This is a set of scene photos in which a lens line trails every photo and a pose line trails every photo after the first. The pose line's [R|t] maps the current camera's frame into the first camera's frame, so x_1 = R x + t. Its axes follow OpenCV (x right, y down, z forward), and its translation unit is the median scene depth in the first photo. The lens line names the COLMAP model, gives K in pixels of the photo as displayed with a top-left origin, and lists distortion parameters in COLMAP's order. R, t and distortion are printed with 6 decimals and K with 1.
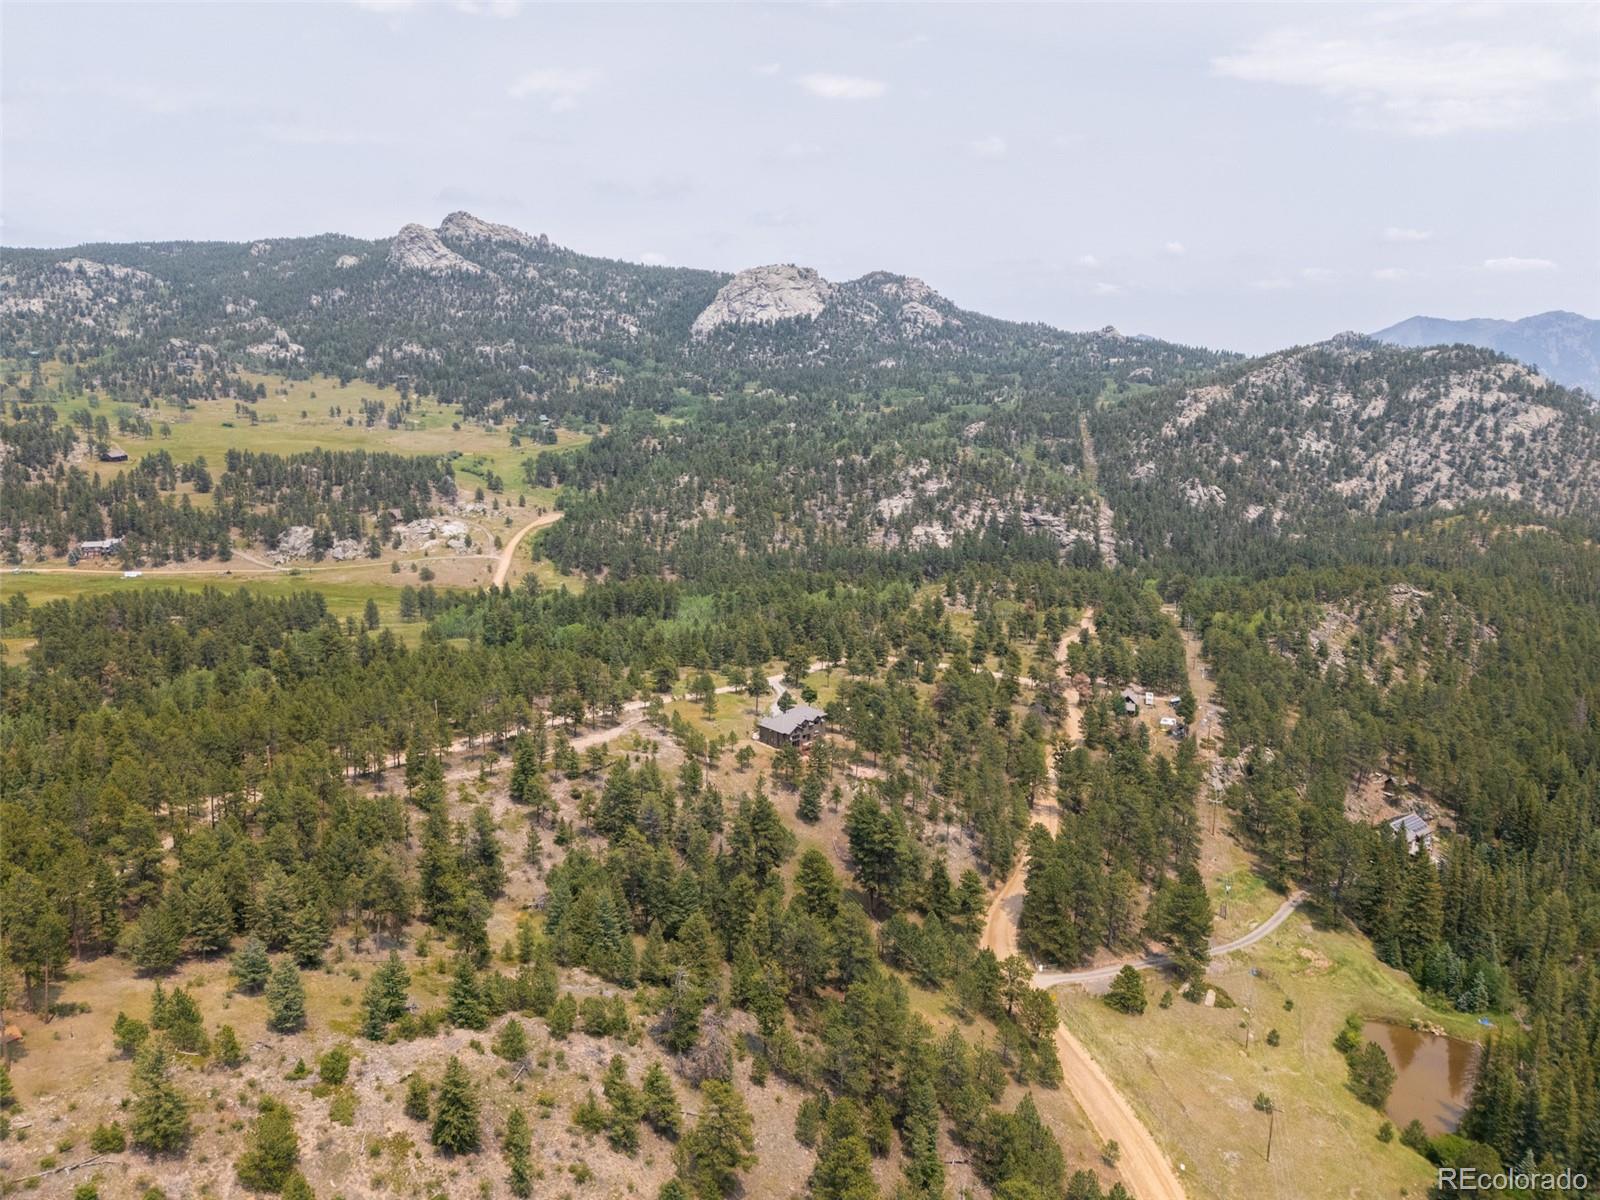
lens RADIAL K [[1203.1, 0, 800.0], [0, 1203.1, 600.0], [0, 0, 1]] dist [0.070045, -0.038402]
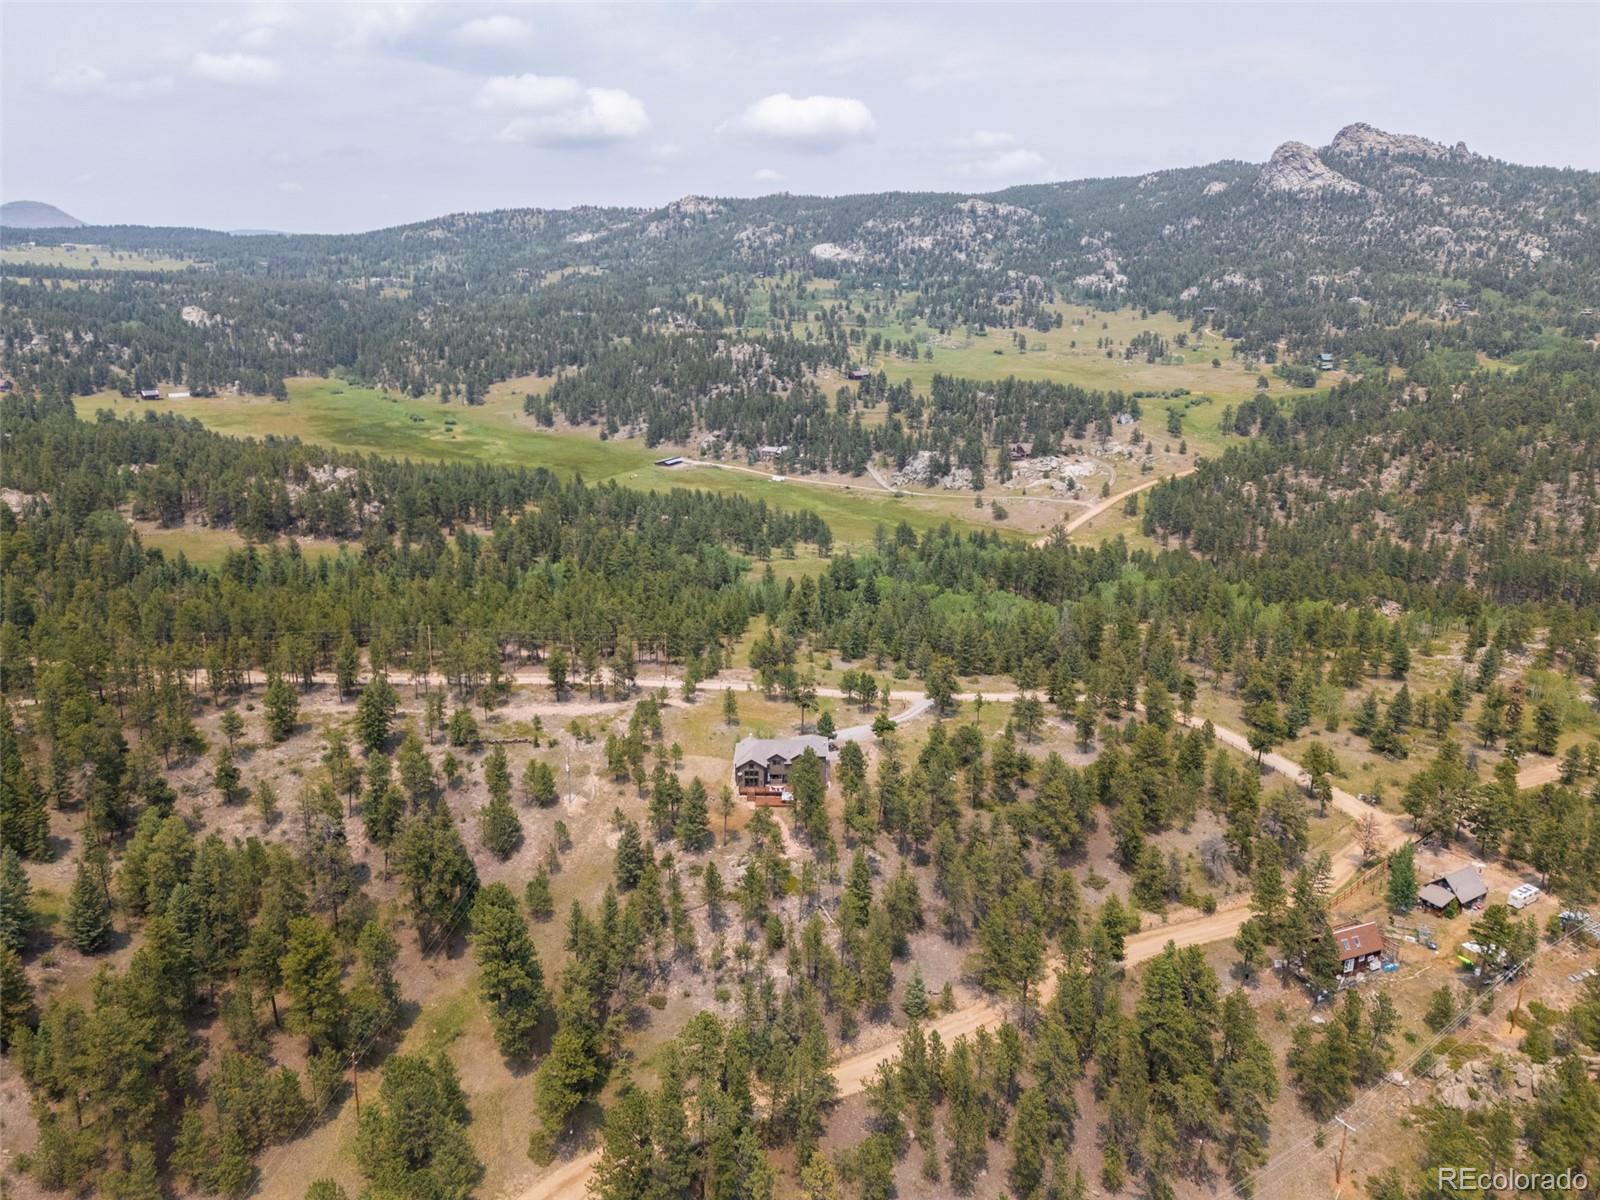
lens RADIAL K [[1203.1, 0, 800.0], [0, 1203.1, 600.0], [0, 0, 1]] dist [0.070045, -0.038402]
pose [[0.739205, 0.180573, -0.648821, 0.073692], [-0.149001, 0.983361, 0.103920, -0.011044], [0.656791, 0.019857, 0.753811, 0.073859]]
